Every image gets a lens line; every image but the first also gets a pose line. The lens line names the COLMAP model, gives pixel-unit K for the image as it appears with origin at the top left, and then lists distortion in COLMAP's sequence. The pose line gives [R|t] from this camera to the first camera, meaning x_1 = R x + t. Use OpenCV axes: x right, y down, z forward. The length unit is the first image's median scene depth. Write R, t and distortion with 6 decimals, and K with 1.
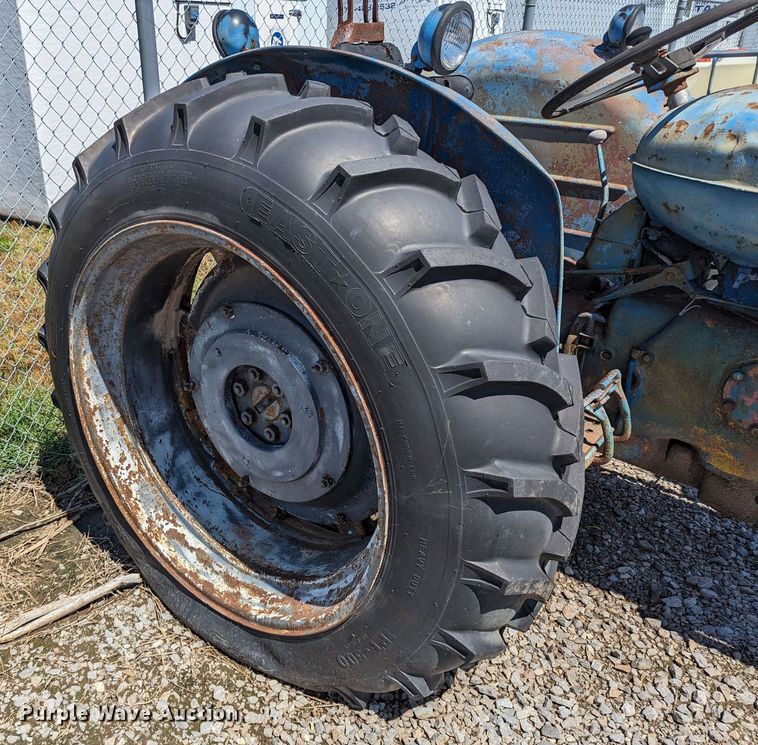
lens RADIAL K [[706.6, 0, 275.4], [0, 706.6, 364.5], [0, 0, 1]] dist [0.046263, -0.018441]
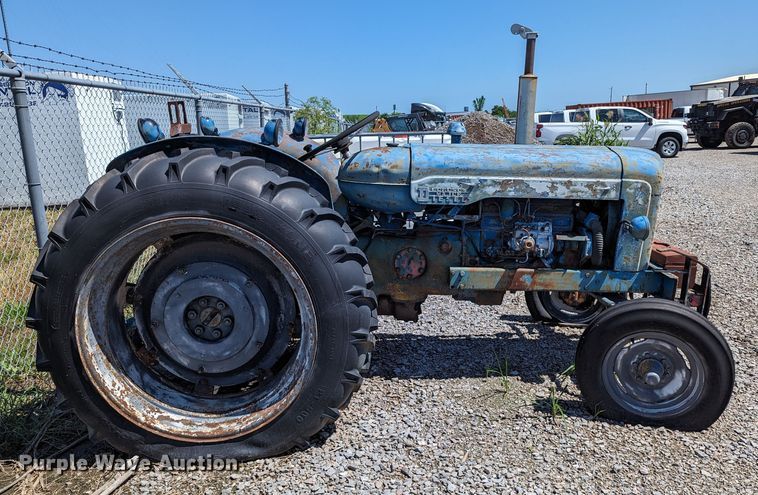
lens RADIAL K [[599.7, 0, 387.3], [0, 599.7, 257.4], [0, 0, 1]] dist [0.044639, -0.009014]
pose [[0.739107, -0.149626, 0.656759, -0.650759], [0.285778, 0.952571, -0.104591, 0.192669], [-0.609960, 0.264992, 0.746812, -0.462656]]
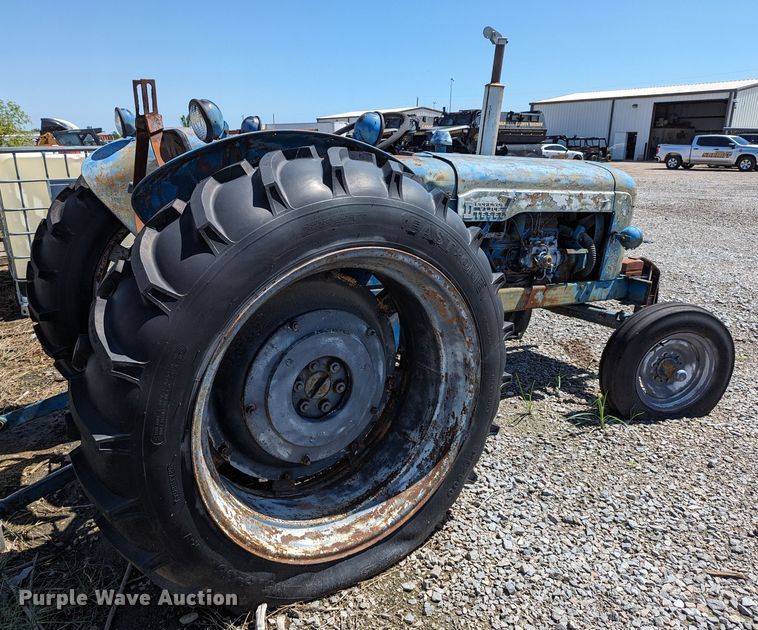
lens RADIAL K [[596.6, 0, 349.6], [0, 596.6, 310.7], [0, 0, 1]] dist [0.044799, -0.006027]
pose [[0.306610, -0.237324, 0.921774, -0.955986], [0.375049, 0.920194, 0.112165, -0.171541], [-0.874831, 0.311320, 0.371149, 0.473110]]
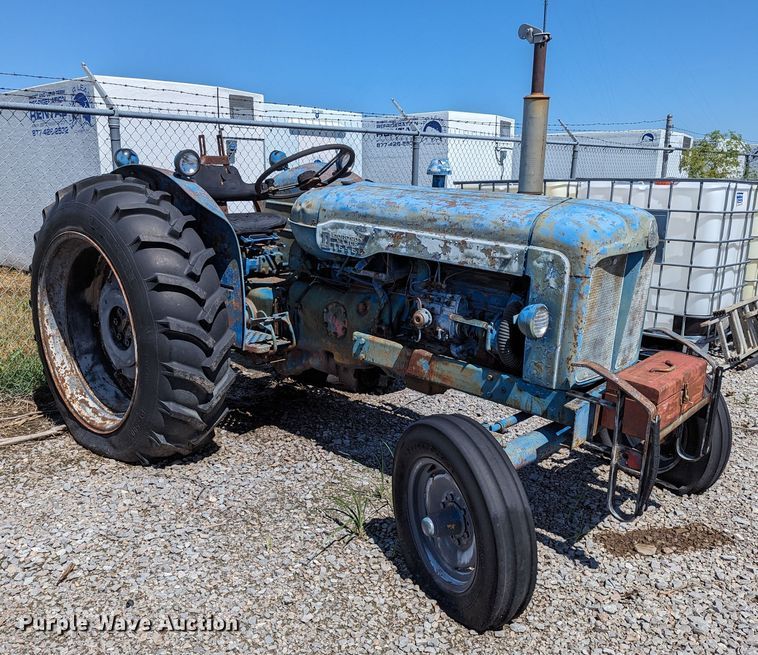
lens RADIAL K [[699.3, 0, 366.3], [0, 699.3, 332.1], [0, 0, 1]] dist [0.056880, -0.015142]
pose [[0.999070, 0.029040, -0.031857, 0.716840], [-0.034669, 0.980499, -0.193444, 0.422389], [0.025618, 0.194369, 0.980594, -0.938777]]
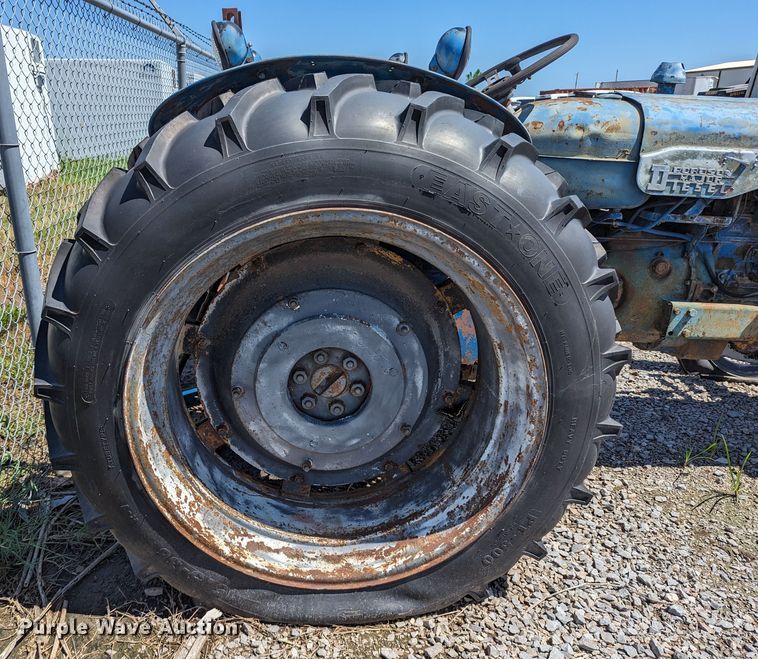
lens RADIAL K [[642.1, 0, 307.3], [0, 642.1, 351.9], [0, 0, 1]] dist [0.060759, -0.055511]
pose [[0.748750, -0.216802, 0.626395, -0.620637], [0.257649, 0.965880, 0.026325, -0.023585], [-0.610729, 0.141679, 0.779062, 0.240004]]
